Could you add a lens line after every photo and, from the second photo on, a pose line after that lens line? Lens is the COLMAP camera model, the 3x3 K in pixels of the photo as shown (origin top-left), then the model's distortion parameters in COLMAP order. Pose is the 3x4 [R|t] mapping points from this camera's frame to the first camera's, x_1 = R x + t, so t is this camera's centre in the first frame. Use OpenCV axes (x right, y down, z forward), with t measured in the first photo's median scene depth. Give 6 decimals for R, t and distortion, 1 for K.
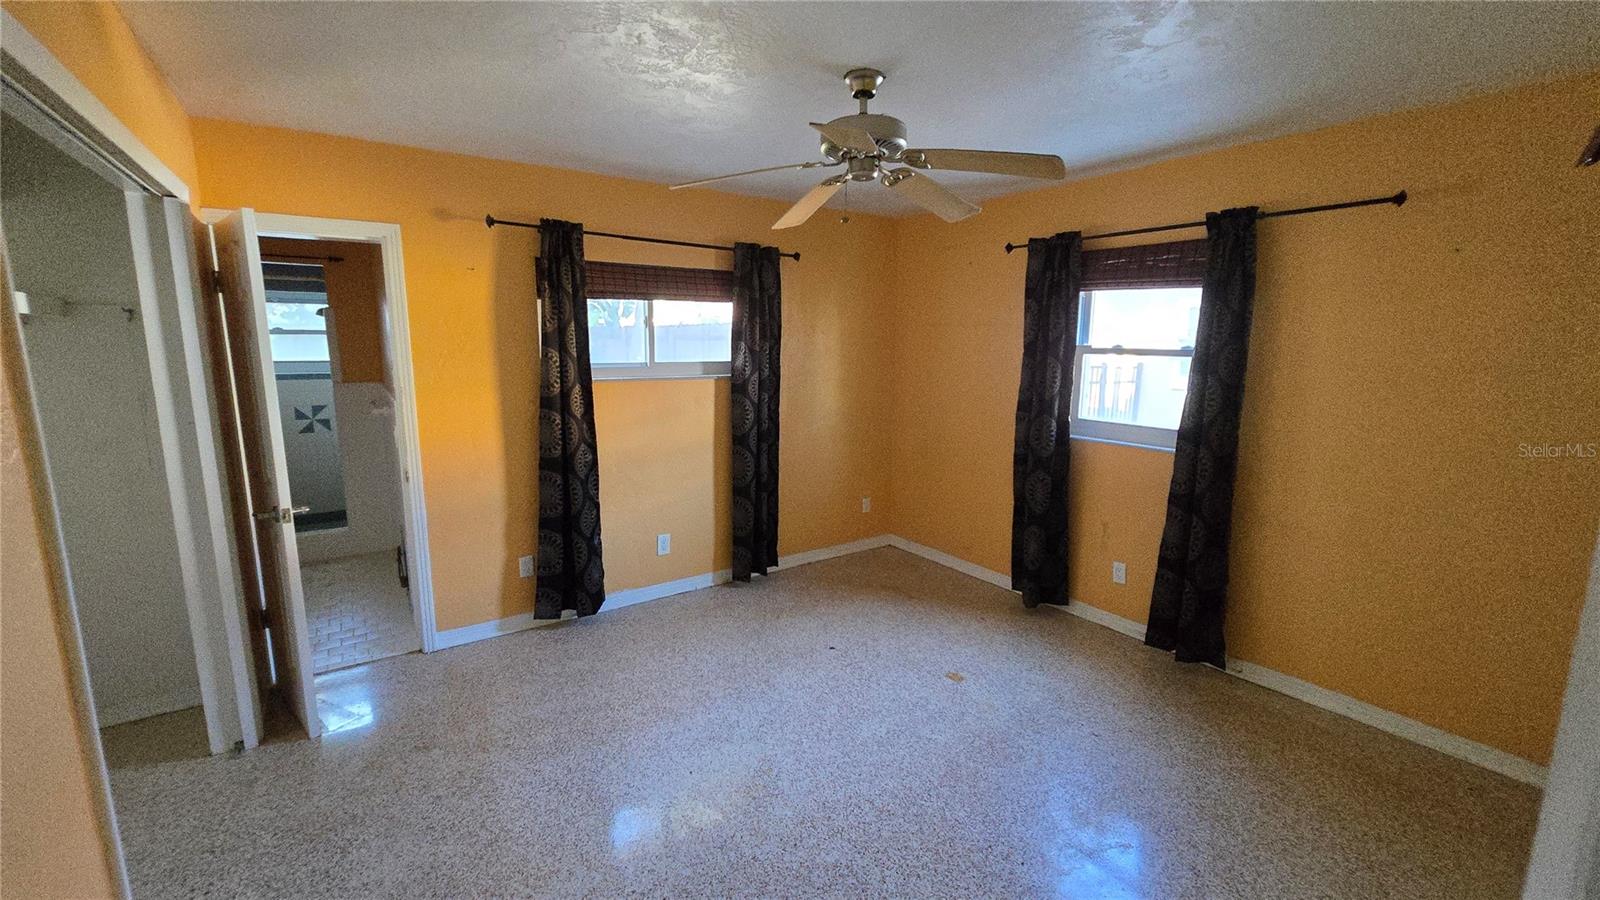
lens RADIAL K [[646.5, 0, 809.5], [0, 646.5, 447.3], [0, 0, 1]] dist [-0.001847, -0.000134]
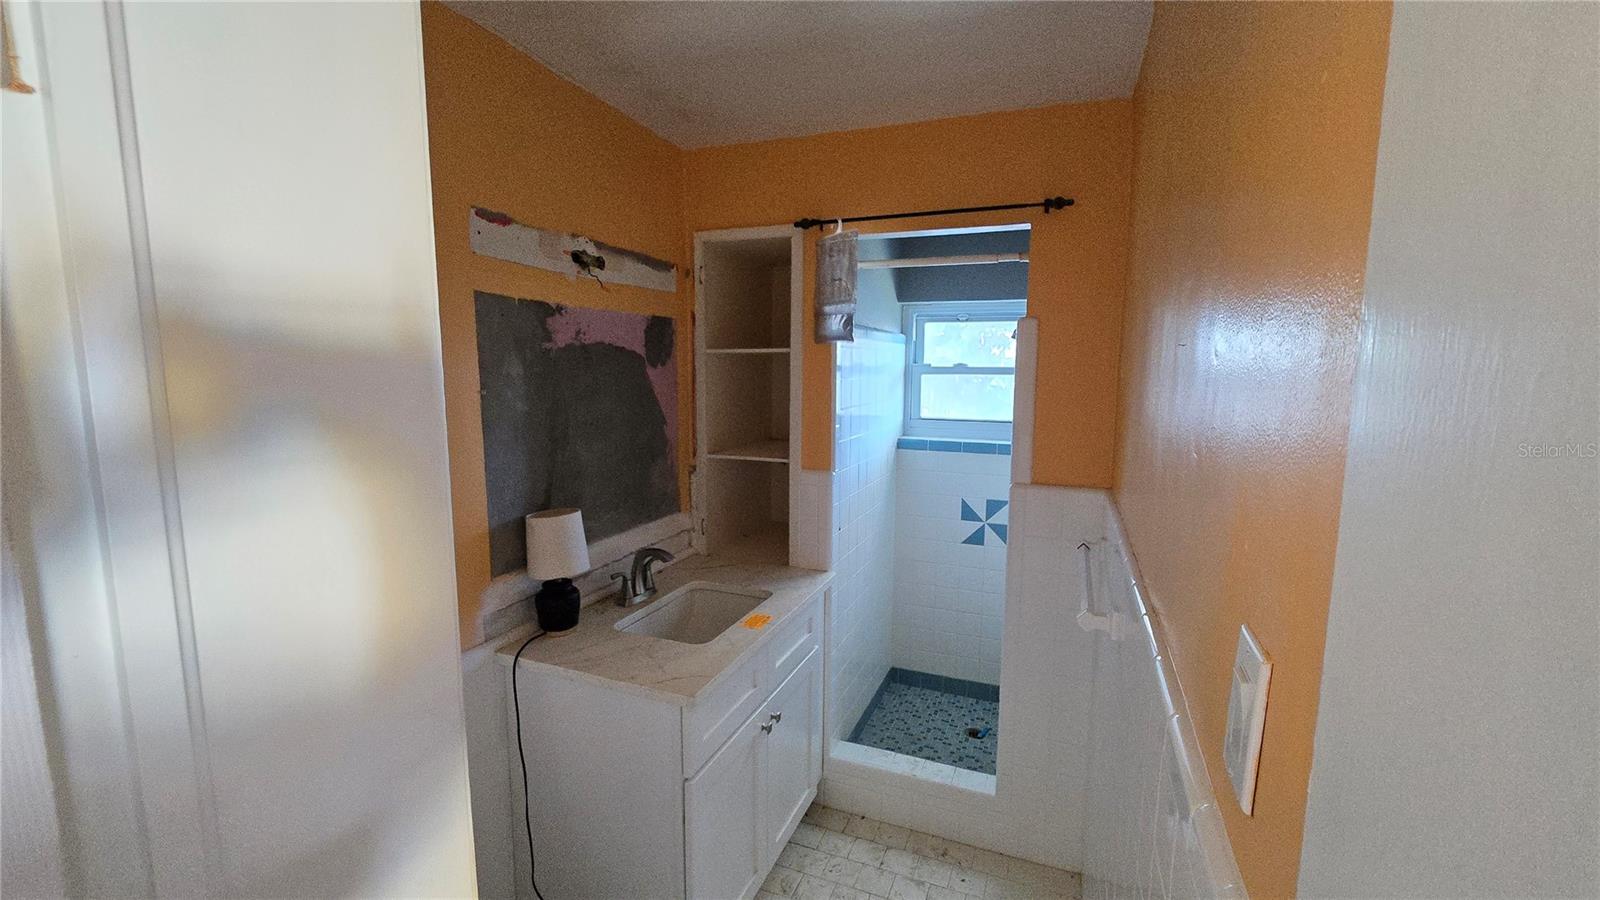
lens RADIAL K [[646.5, 0, 809.5], [0, 646.5, 447.3], [0, 0, 1]] dist [-0.001847, -0.000134]
pose [[0.546796, 0.091552, -0.832246, -0.391226], [-0.141758, 0.989776, 0.015744, -0.097888], [0.825178, 0.109369, 0.554184, 0.557367]]
